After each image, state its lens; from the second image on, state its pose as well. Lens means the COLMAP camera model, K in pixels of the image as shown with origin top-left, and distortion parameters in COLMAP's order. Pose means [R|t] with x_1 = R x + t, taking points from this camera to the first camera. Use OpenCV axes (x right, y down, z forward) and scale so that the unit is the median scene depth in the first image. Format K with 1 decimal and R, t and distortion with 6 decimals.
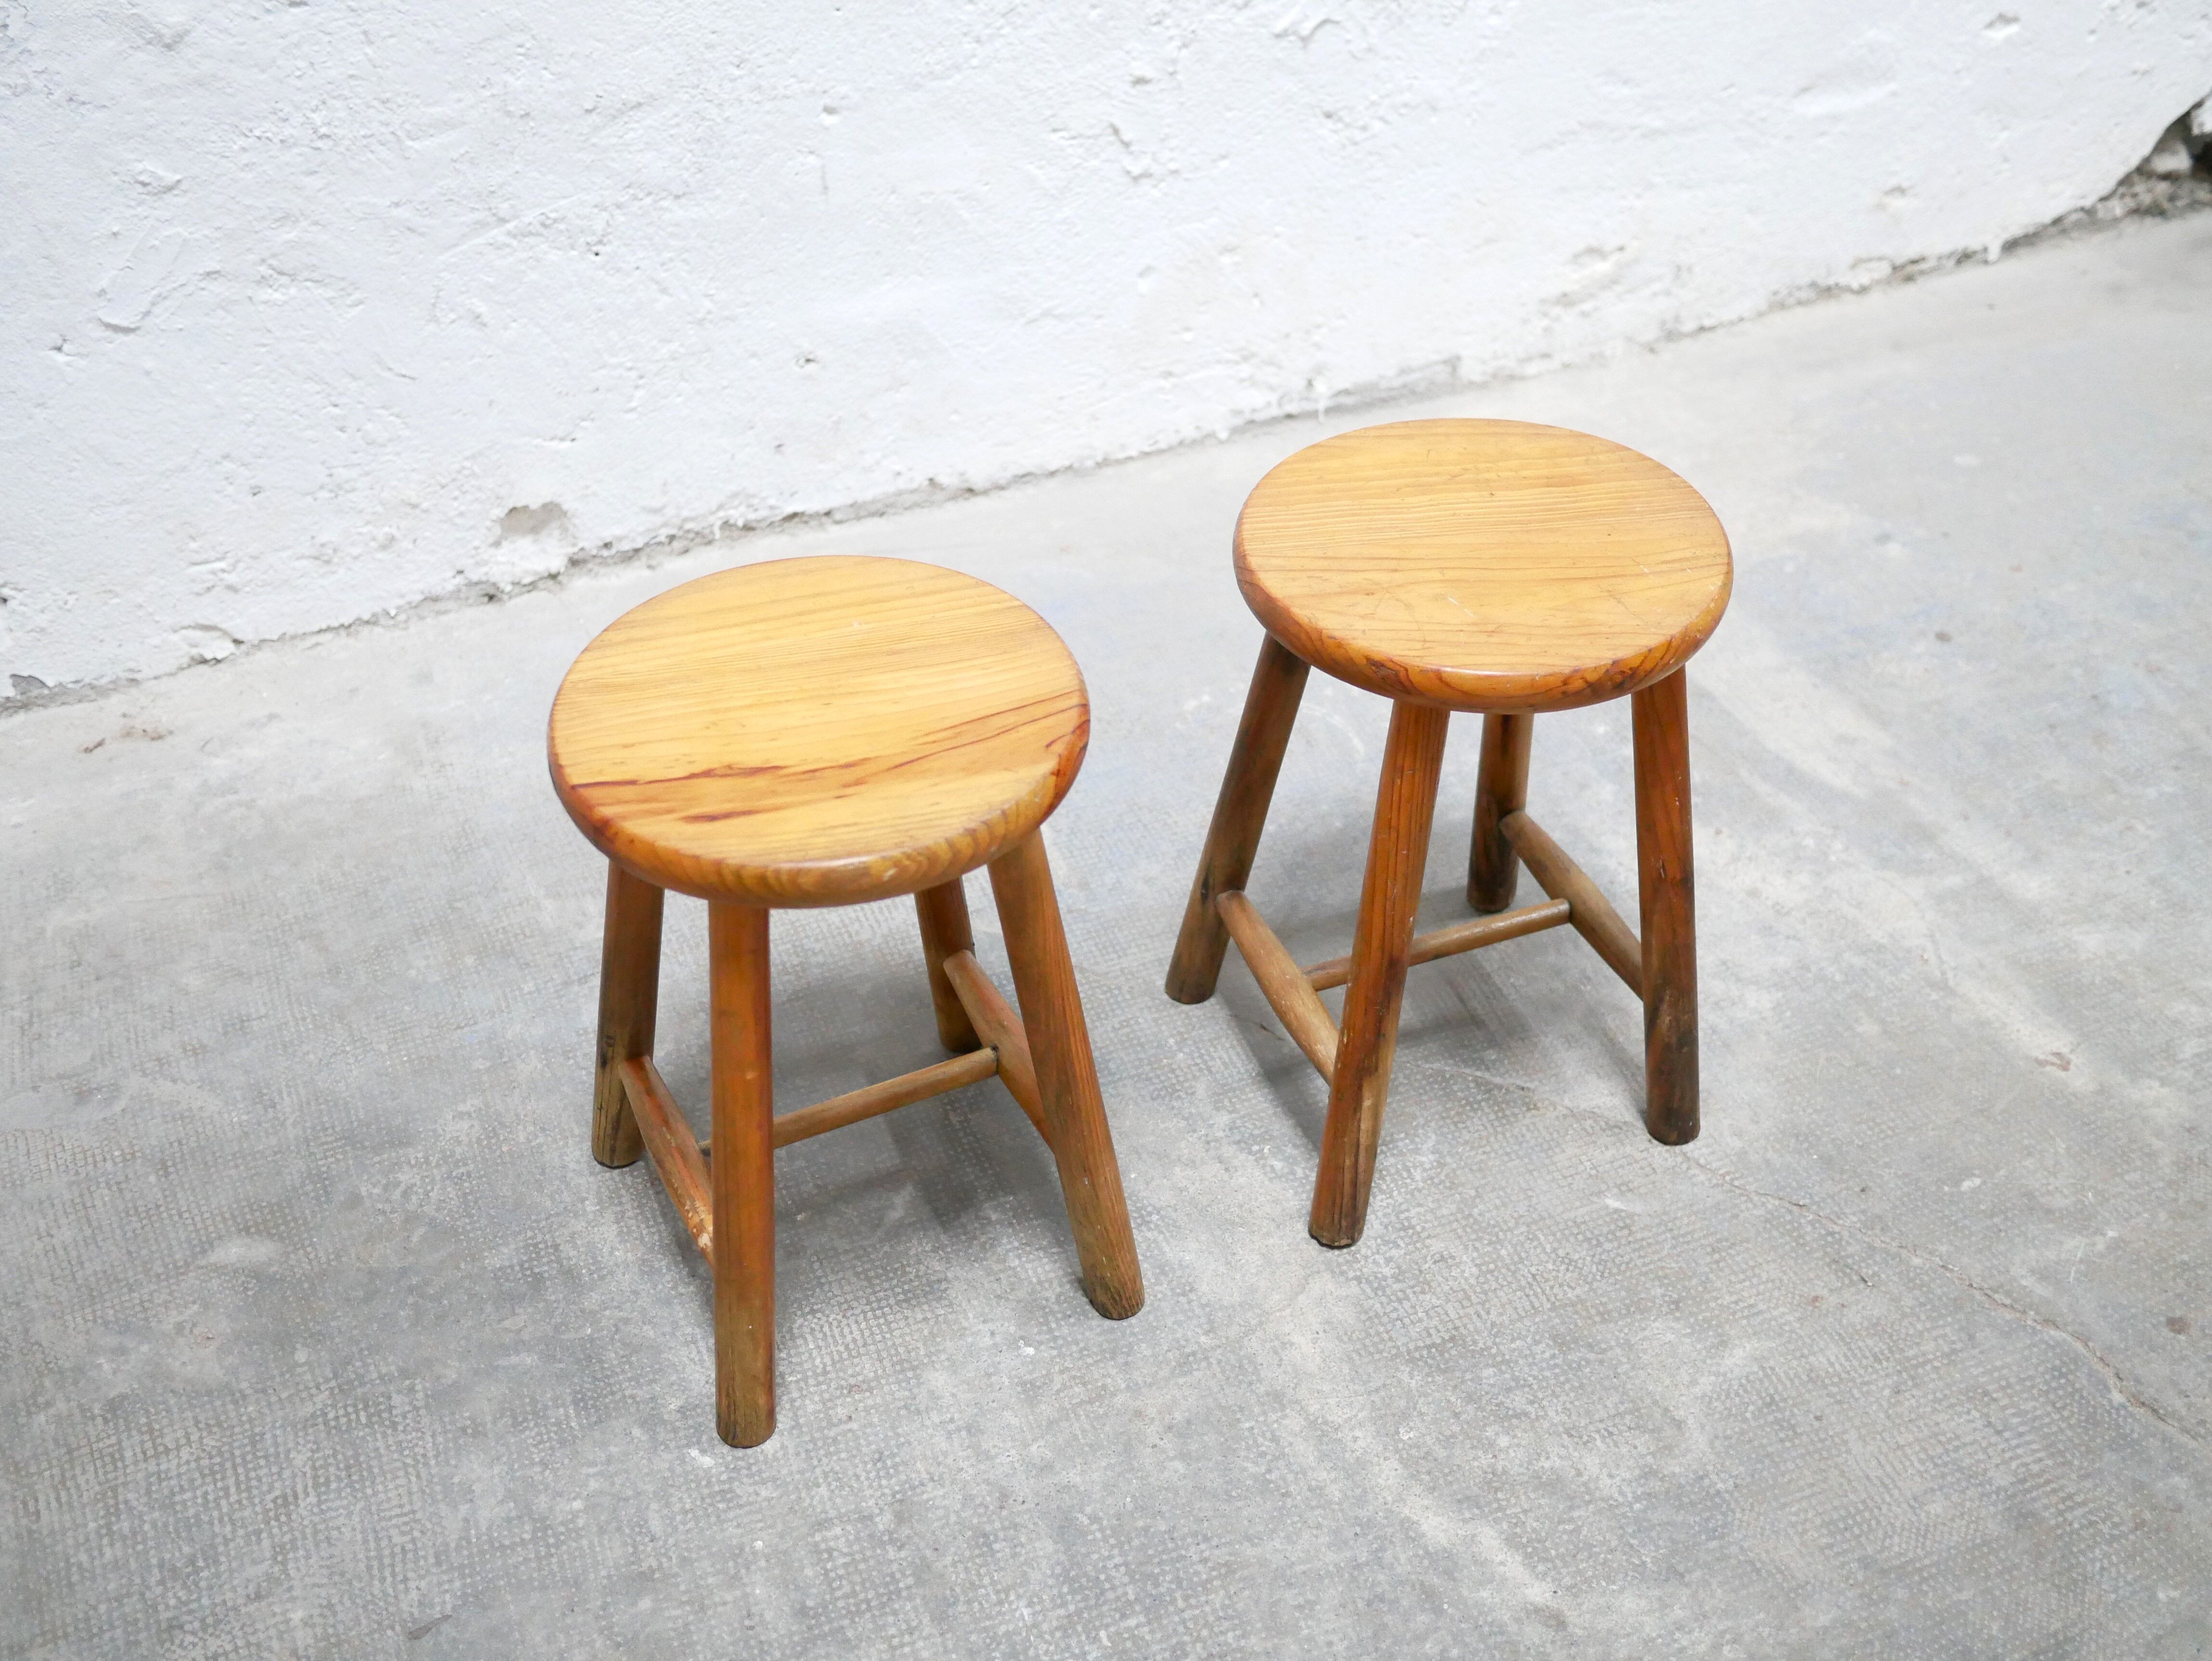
lens RADIAL K [[2517.2, 0, 1116.7], [0, 2517.2, 824.5], [0, 0, 1]] dist [-0.021163, 0.031347]
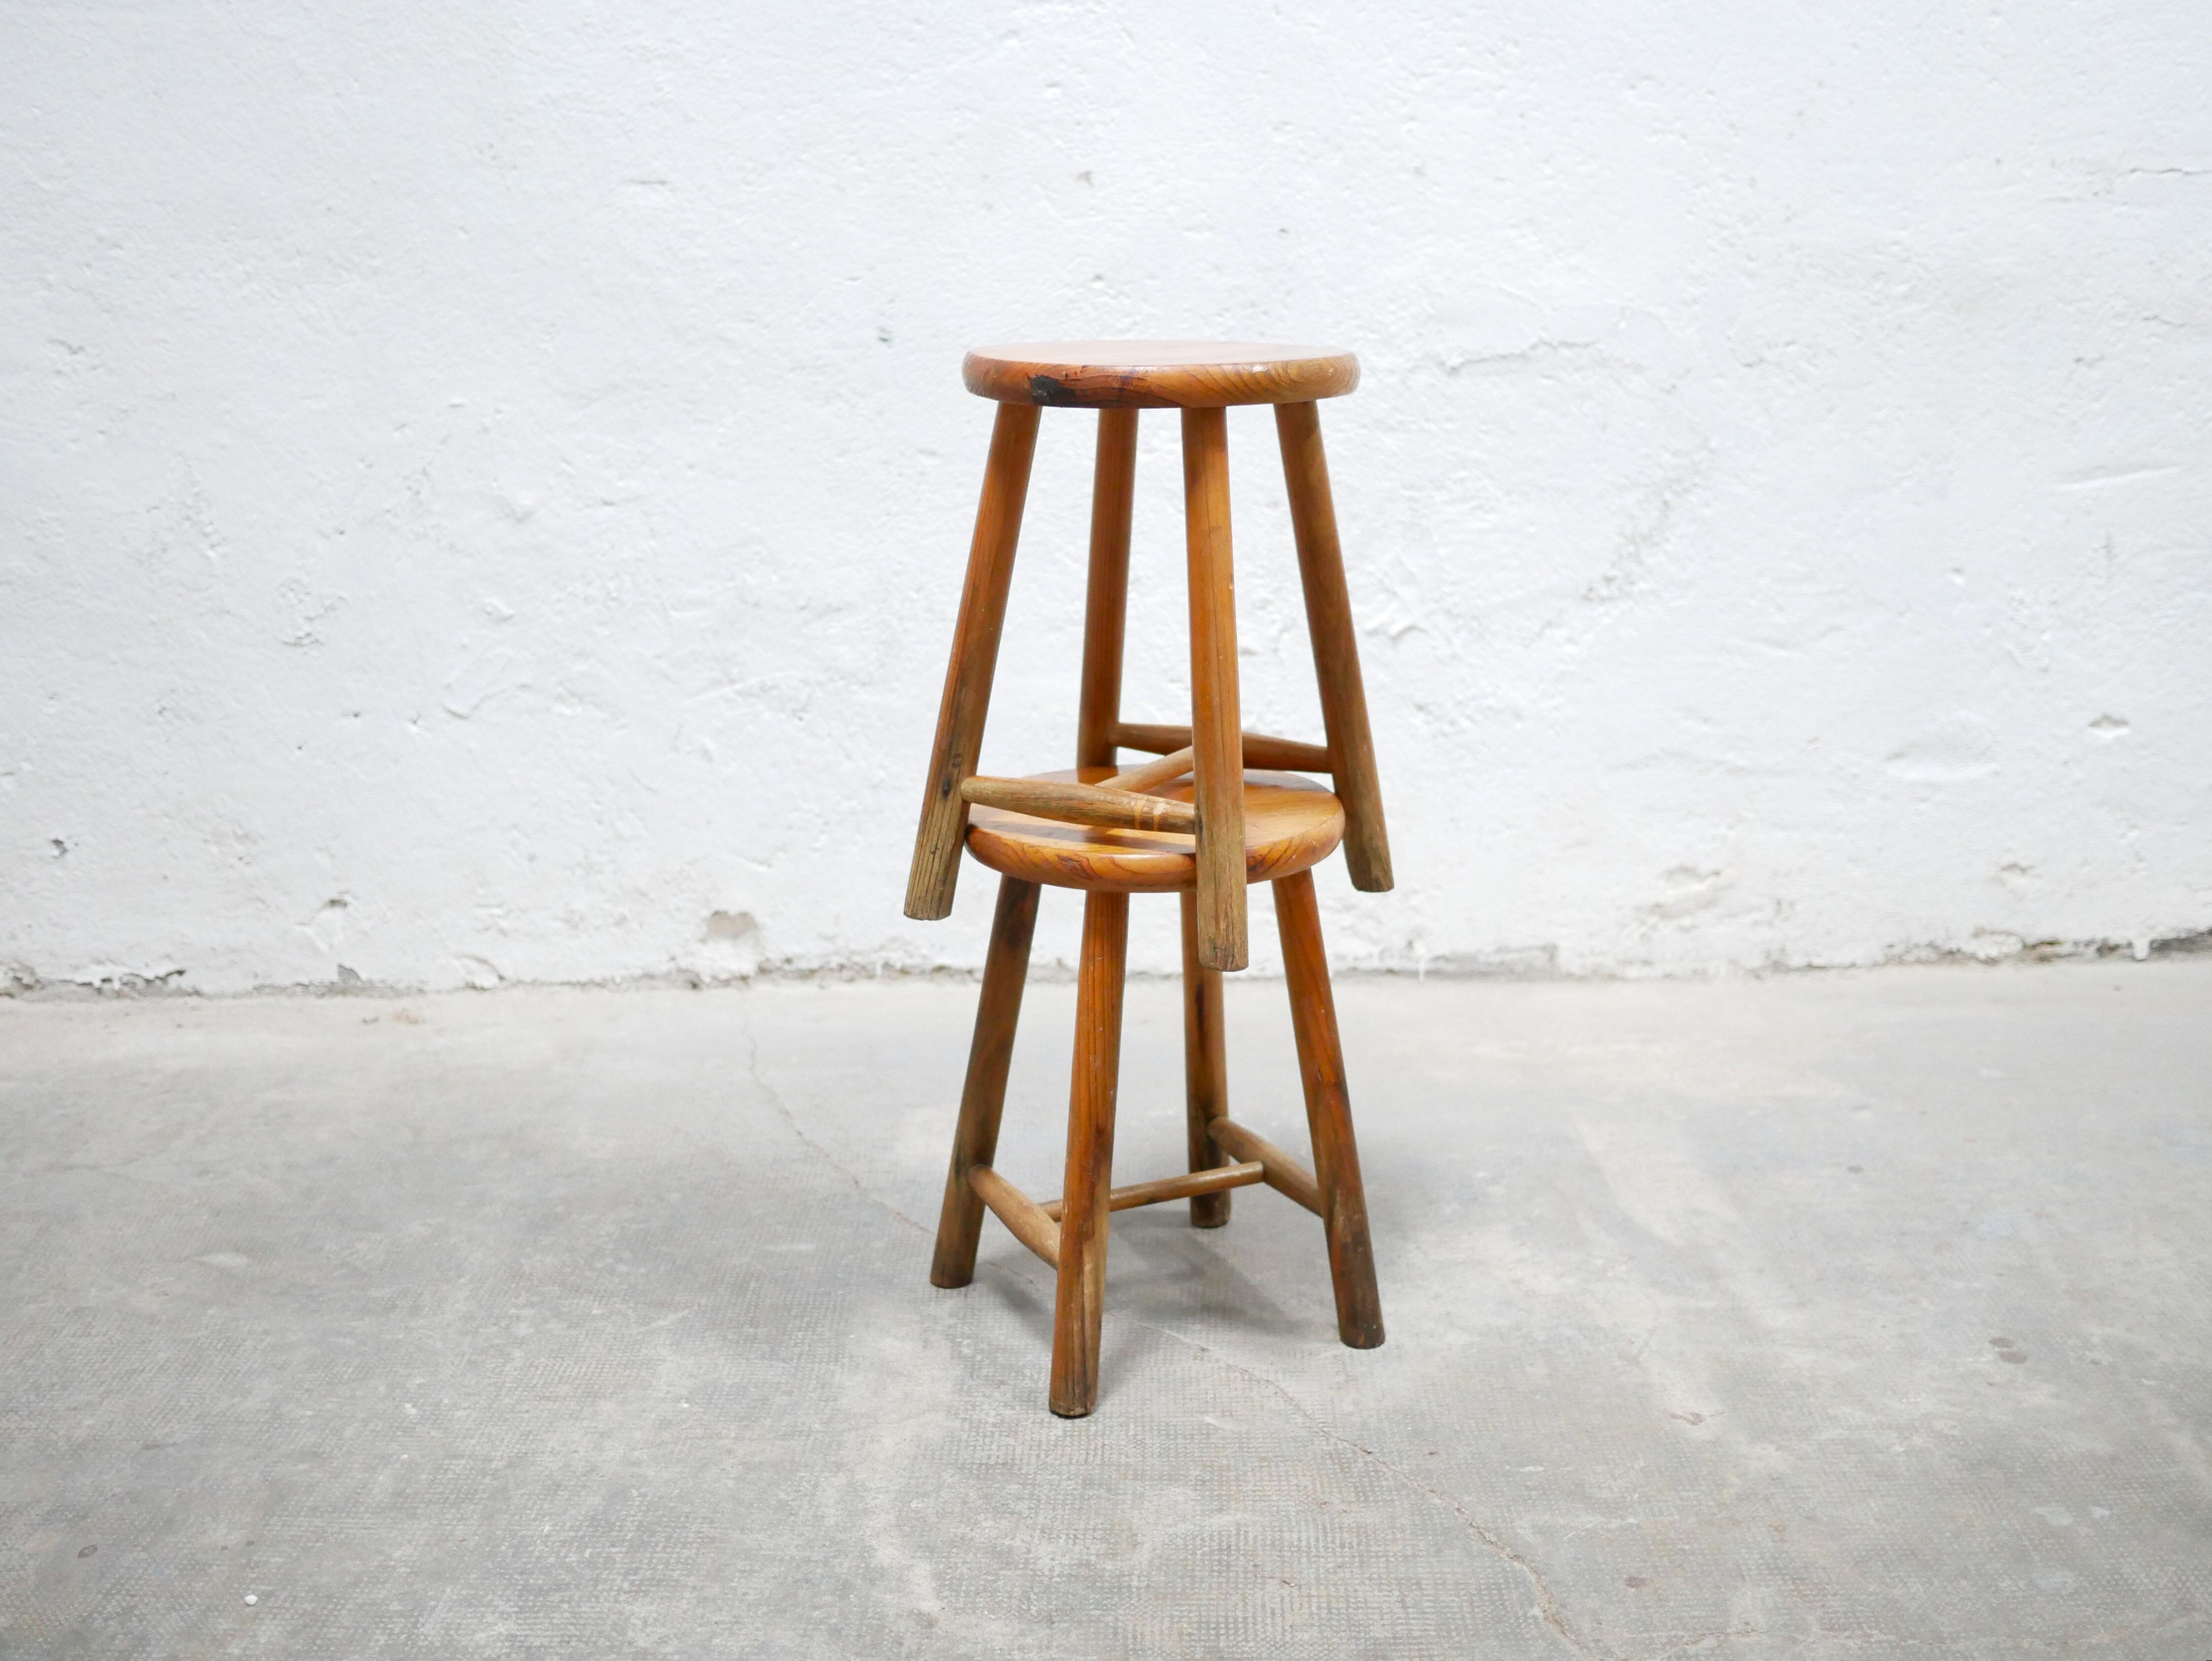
lens RADIAL K [[2590.8, 0, 1098.9], [0, 2590.8, 818.2], [0, 0, 1]] dist [-0.019344, 0.037236]
pose [[0.920643, 0.090248, -0.379830, 0.469219], [-0.234535, 0.905637, -0.353291, 0.270671], [0.312105, 0.414338, 0.854935, -0.102337]]
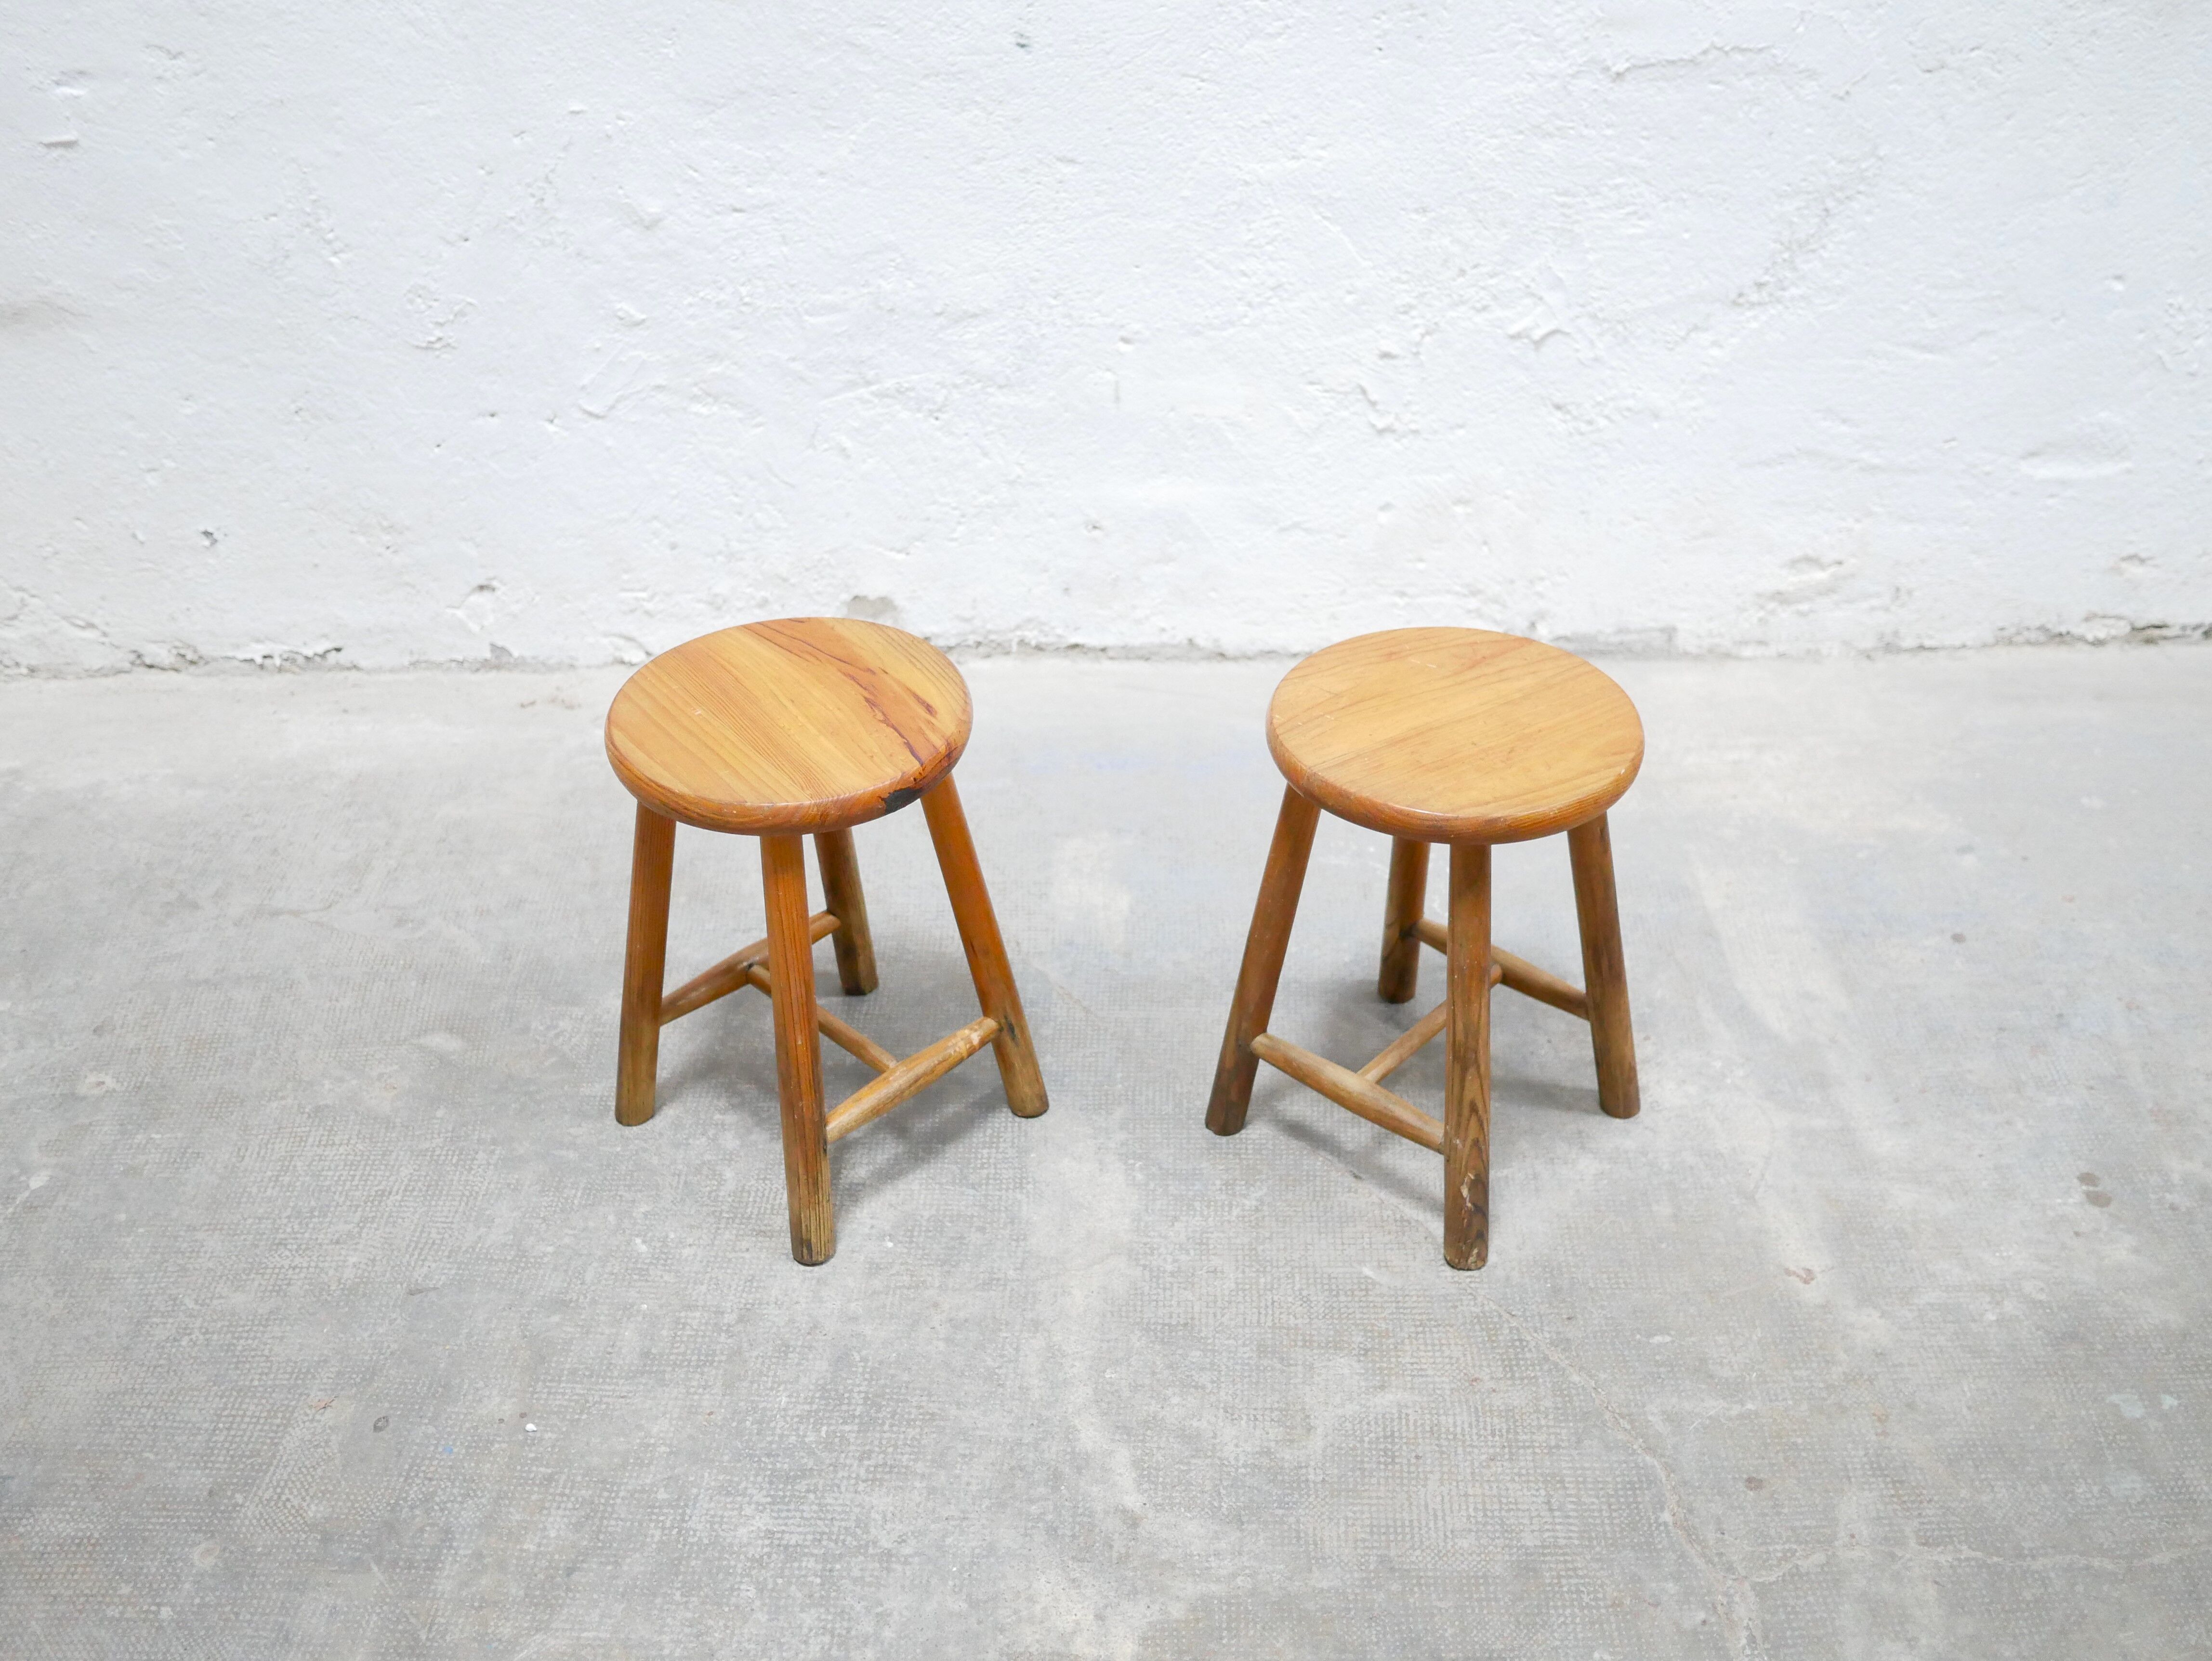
lens RADIAL K [[2526.9, 0, 1103.8], [0, 2526.9, 831.8], [0, 0, 1]] dist [-0.020437, 0.036926]
pose [[0.917670, 0.212955, -0.335458, 0.372468], [-0.238446, 0.970480, -0.036207, 0.012271], [0.317845, 0.113215, 0.941359, -0.206277]]
